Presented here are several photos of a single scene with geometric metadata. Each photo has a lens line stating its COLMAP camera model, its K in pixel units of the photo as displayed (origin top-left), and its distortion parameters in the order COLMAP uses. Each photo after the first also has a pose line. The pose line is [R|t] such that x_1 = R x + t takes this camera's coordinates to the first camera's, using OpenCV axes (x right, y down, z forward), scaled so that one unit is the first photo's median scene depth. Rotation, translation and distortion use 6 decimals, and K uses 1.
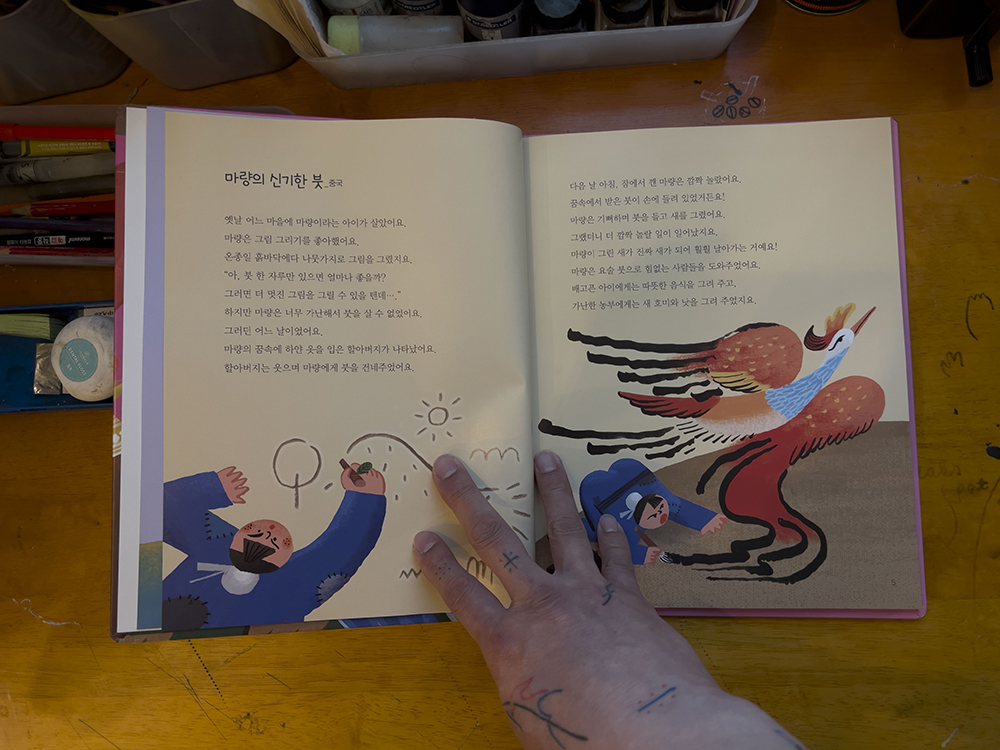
lens RADIAL K [[751.8, 0, 501.5], [0, 751.8, 371.7], [0, 0, 1]] dist [0.027406, -0.041891]
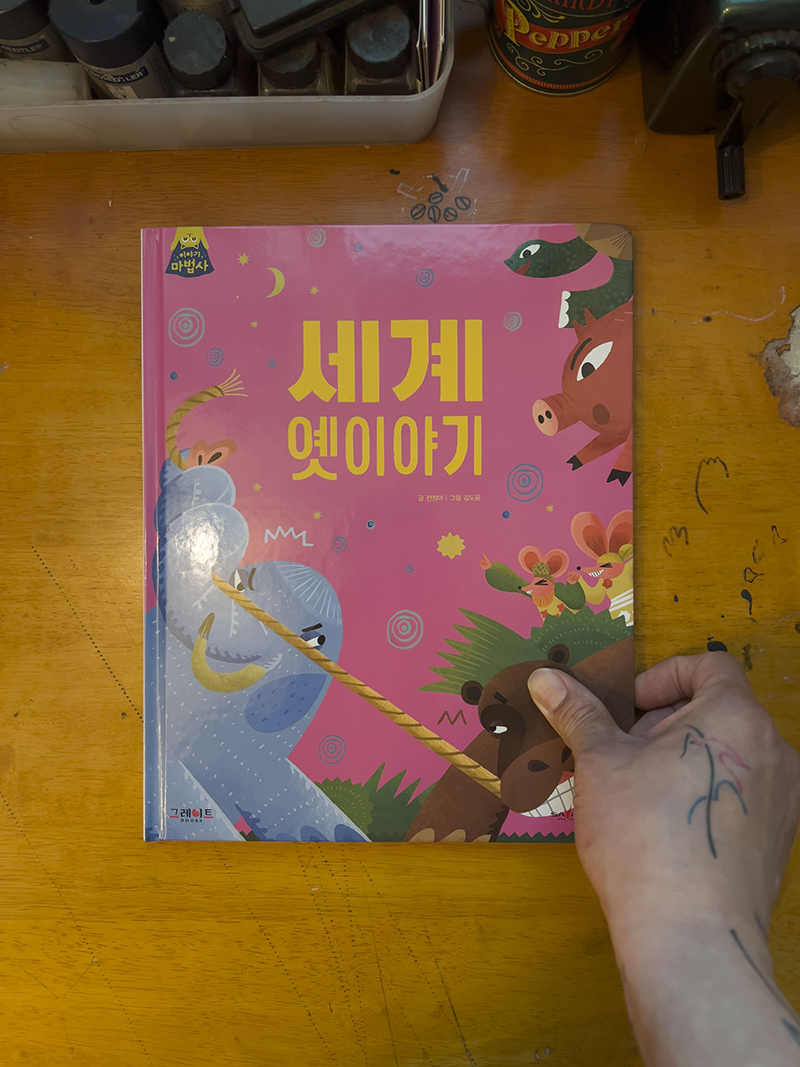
lens RADIAL K [[802.2, 0, 400.6], [0, 802.2, 529.9], [0, 0, 1]] dist [0.027406, -0.041891]
pose [[0.996857, 0.027927, 0.074131, 0.221073], [-0.033530, 0.996585, 0.075458, -0.076731], [-0.071771, -0.077706, 0.994390, 0.137425]]
